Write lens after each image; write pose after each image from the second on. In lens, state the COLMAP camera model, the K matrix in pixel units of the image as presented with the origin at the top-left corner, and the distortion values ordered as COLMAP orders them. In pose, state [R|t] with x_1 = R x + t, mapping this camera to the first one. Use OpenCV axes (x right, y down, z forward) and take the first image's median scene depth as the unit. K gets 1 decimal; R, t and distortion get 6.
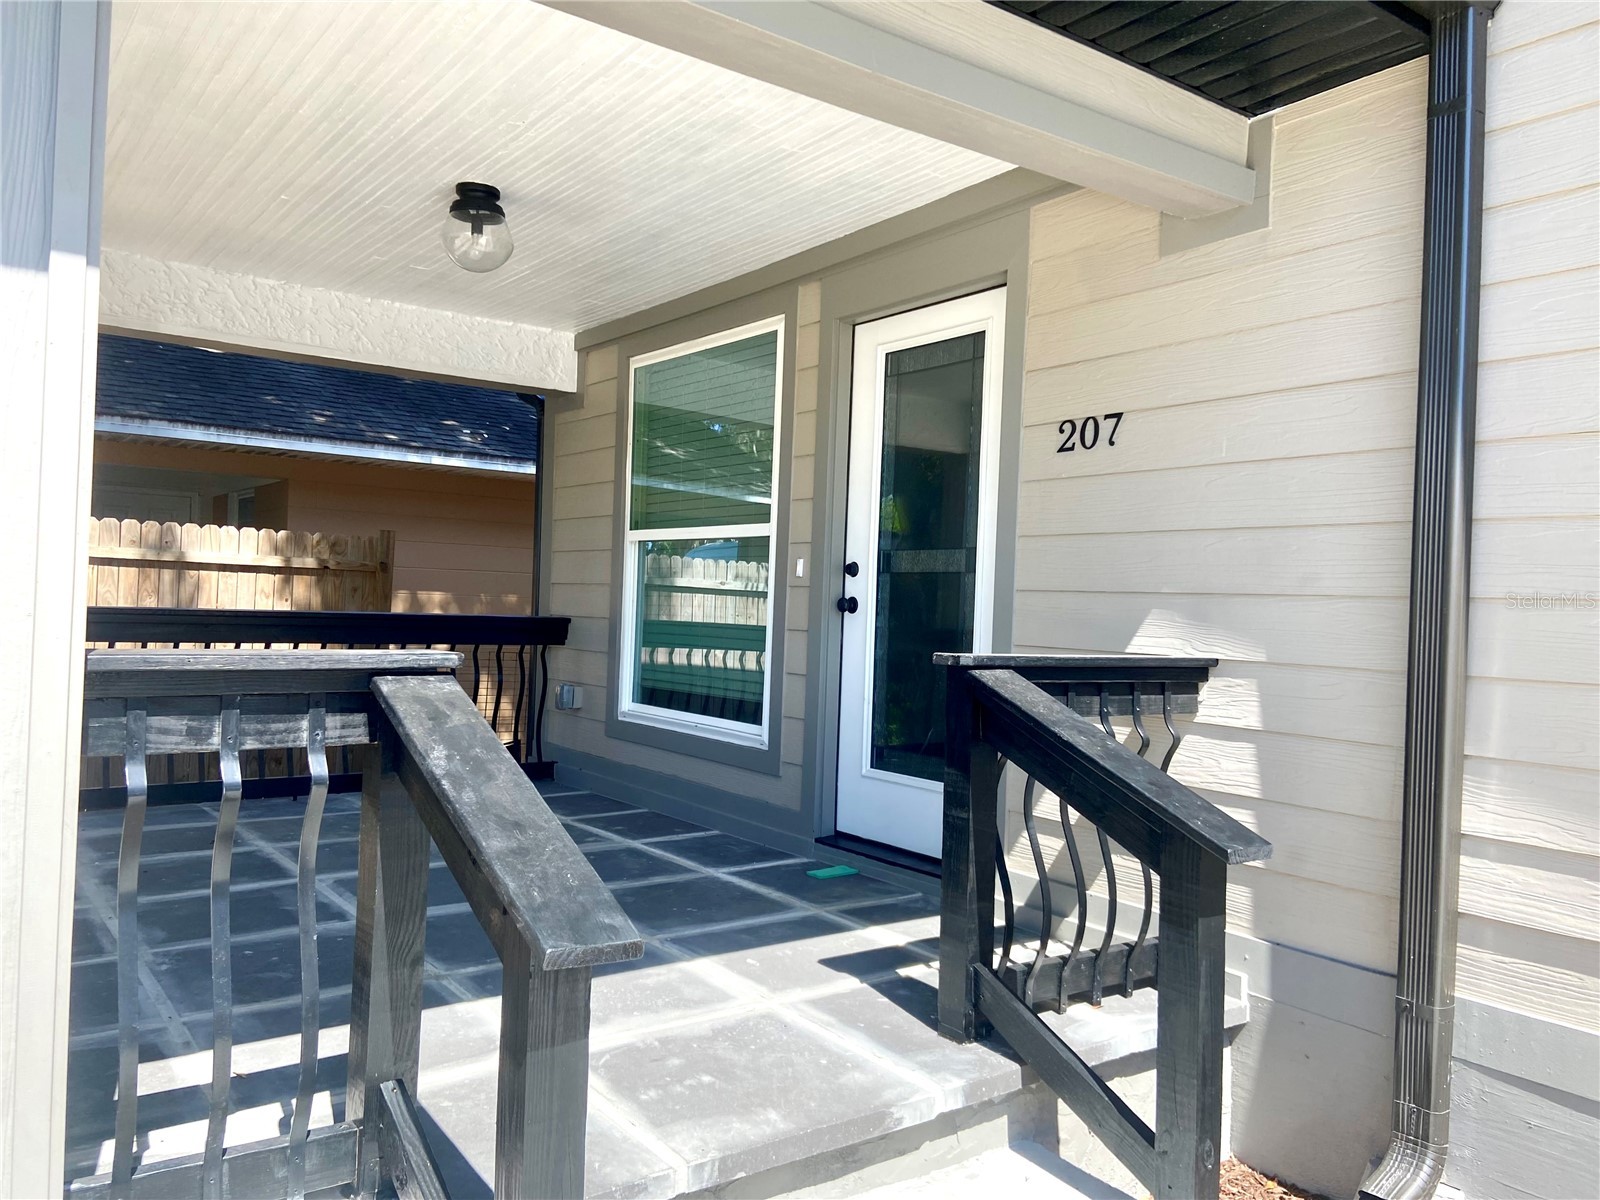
lens RADIAL K [[1215.0, 0, 779.2], [0, 1215.0, 605.9], [0, 0, 1]] dist [0.070331, -0.007335]
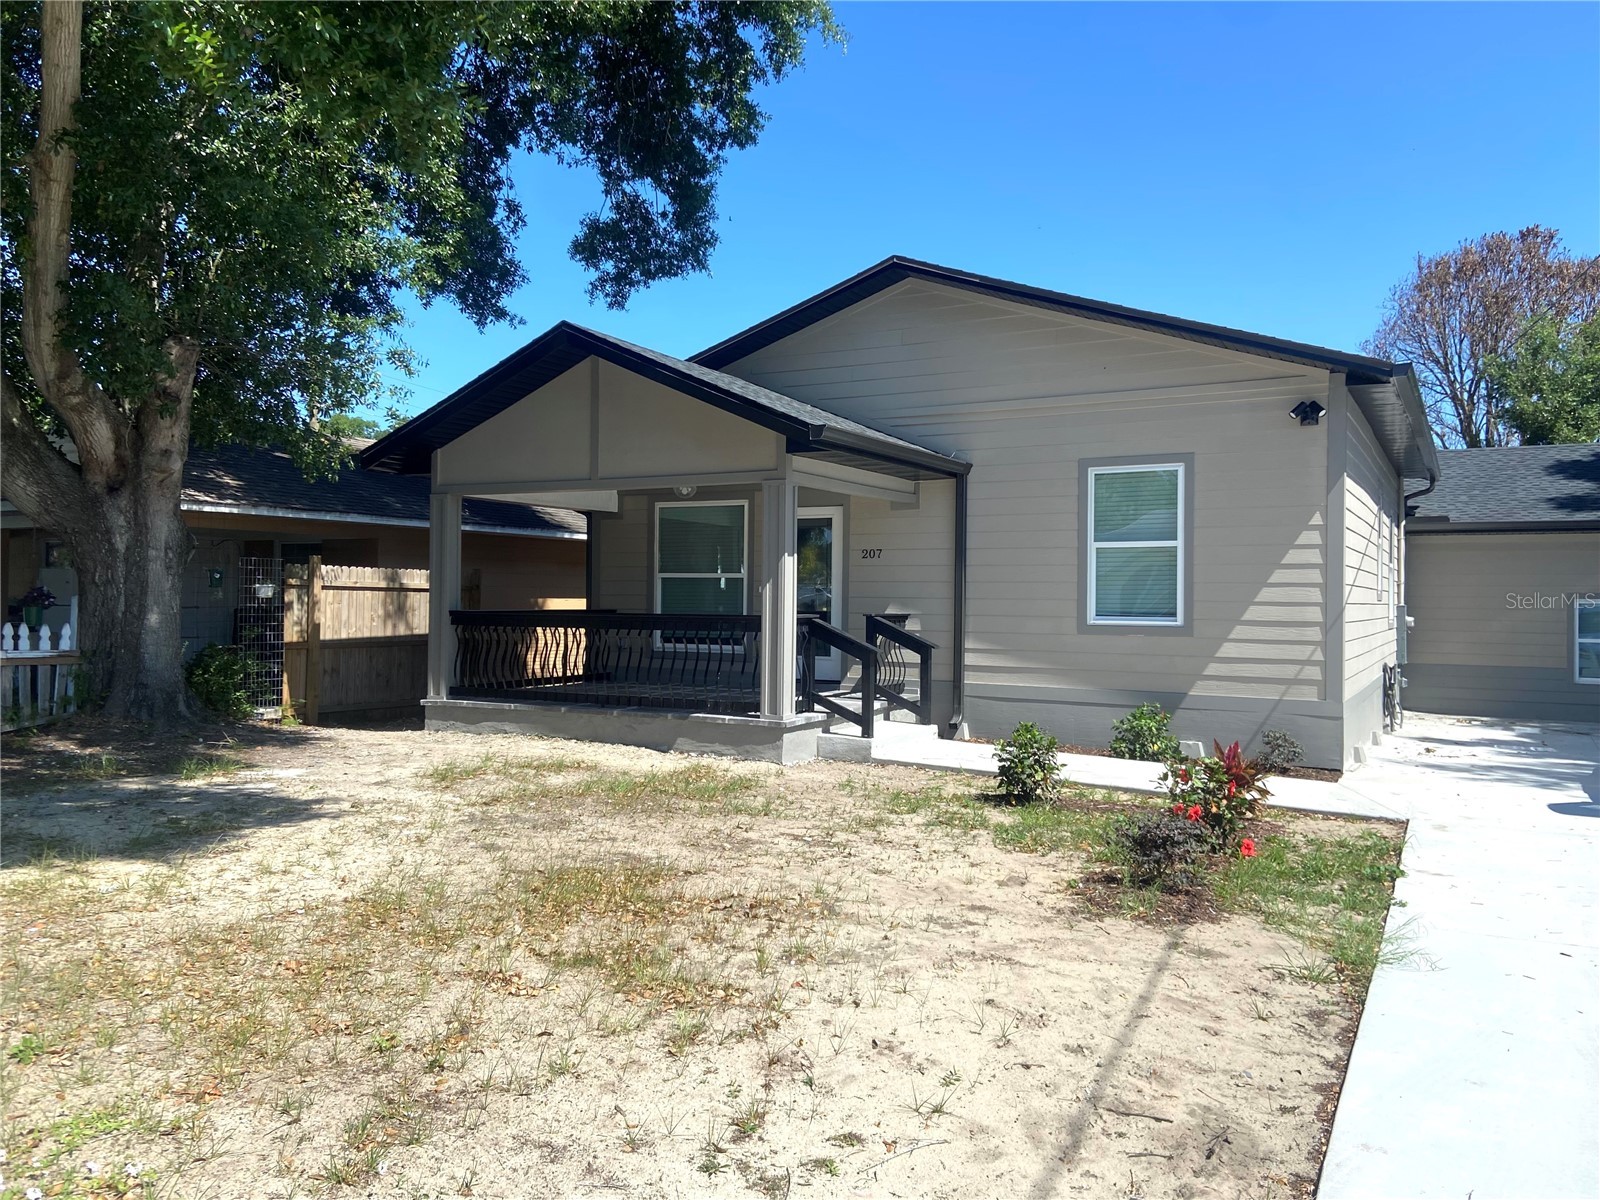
lens RADIAL K [[1215.0, 0, 779.2], [0, 1215.0, 605.9], [0, 0, 1]] dist [0.070331, -0.007335]
pose [[0.905885, -0.030386, 0.422433, -1.193422], [0.022856, 0.999477, 0.022879, -0.058303], [-0.422907, -0.011070, 0.906106, -1.690346]]
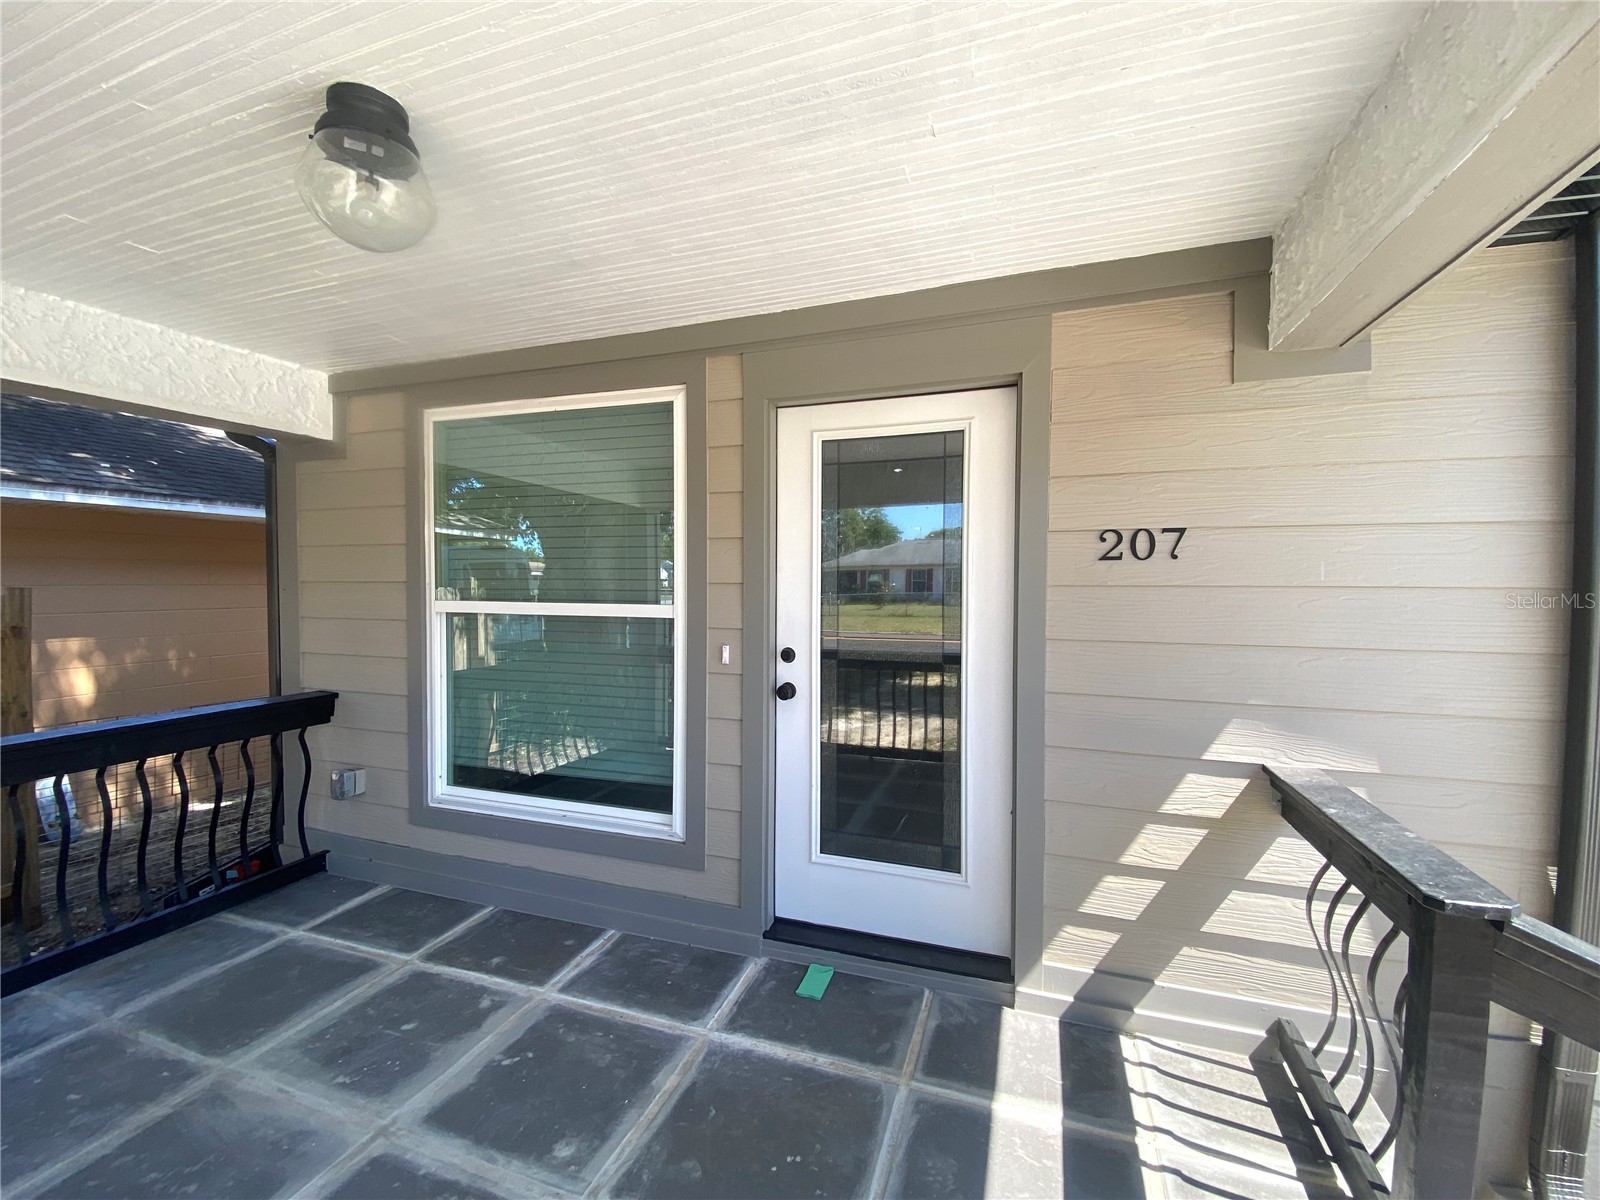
lens RADIAL K [[670.3, 0, 797.0], [0, 670.3, 596.8], [0, 0, 1]] dist [0.029376, -0.025418]
pose [[0.817272, -0.046171, 0.574399, -0.243249], [0.026008, 0.998725, 0.043274, -0.100500], [-0.575665, -0.020428, 0.817431, 0.544001]]
